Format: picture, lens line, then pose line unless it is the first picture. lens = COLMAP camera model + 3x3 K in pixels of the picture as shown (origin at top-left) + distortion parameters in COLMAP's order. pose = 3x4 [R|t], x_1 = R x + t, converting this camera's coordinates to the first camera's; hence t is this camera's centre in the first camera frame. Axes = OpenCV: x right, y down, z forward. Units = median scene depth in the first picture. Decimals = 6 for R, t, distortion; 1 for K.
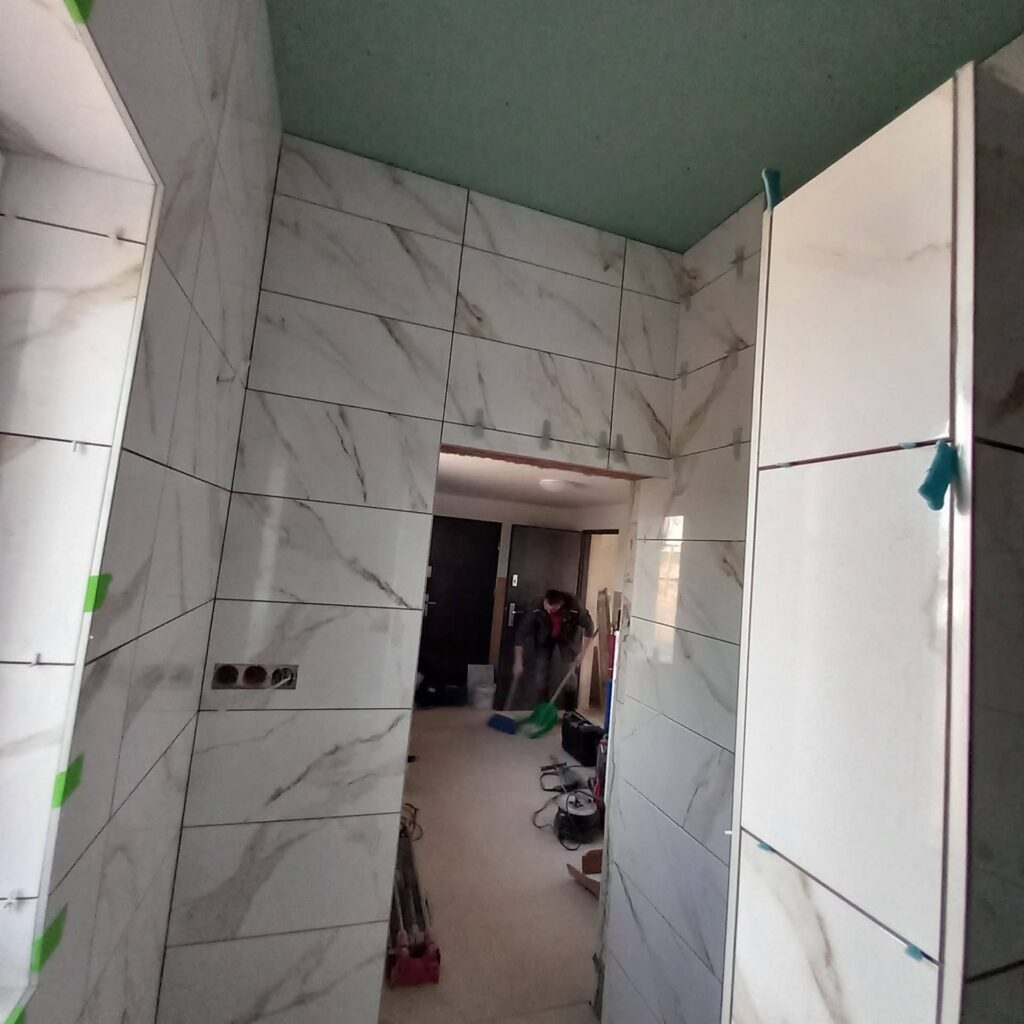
lens RADIAL K [[539.8, 0, 515.0], [0, 539.8, 502.1], [0, 0, 1]] dist [0.025262, -0.015487]
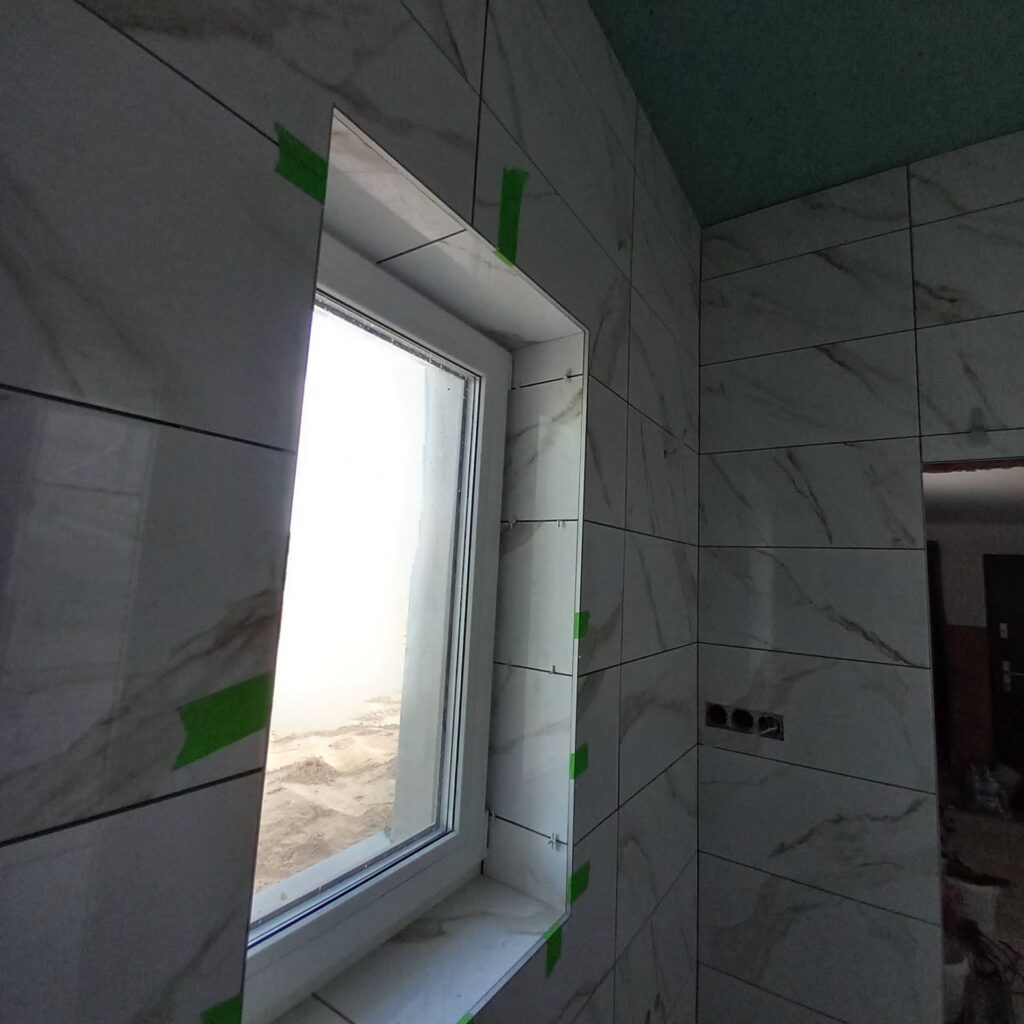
lens RADIAL K [[539.8, 0, 515.7], [0, 539.8, 504.0], [0, 0, 1]] dist [0.025262, -0.015487]
pose [[0.610198, -0.160819, -0.775755, 0.131665], [0.082161, 0.986746, -0.139932, 0.020835], [0.787977, 0.021649, 0.615323, 0.004518]]
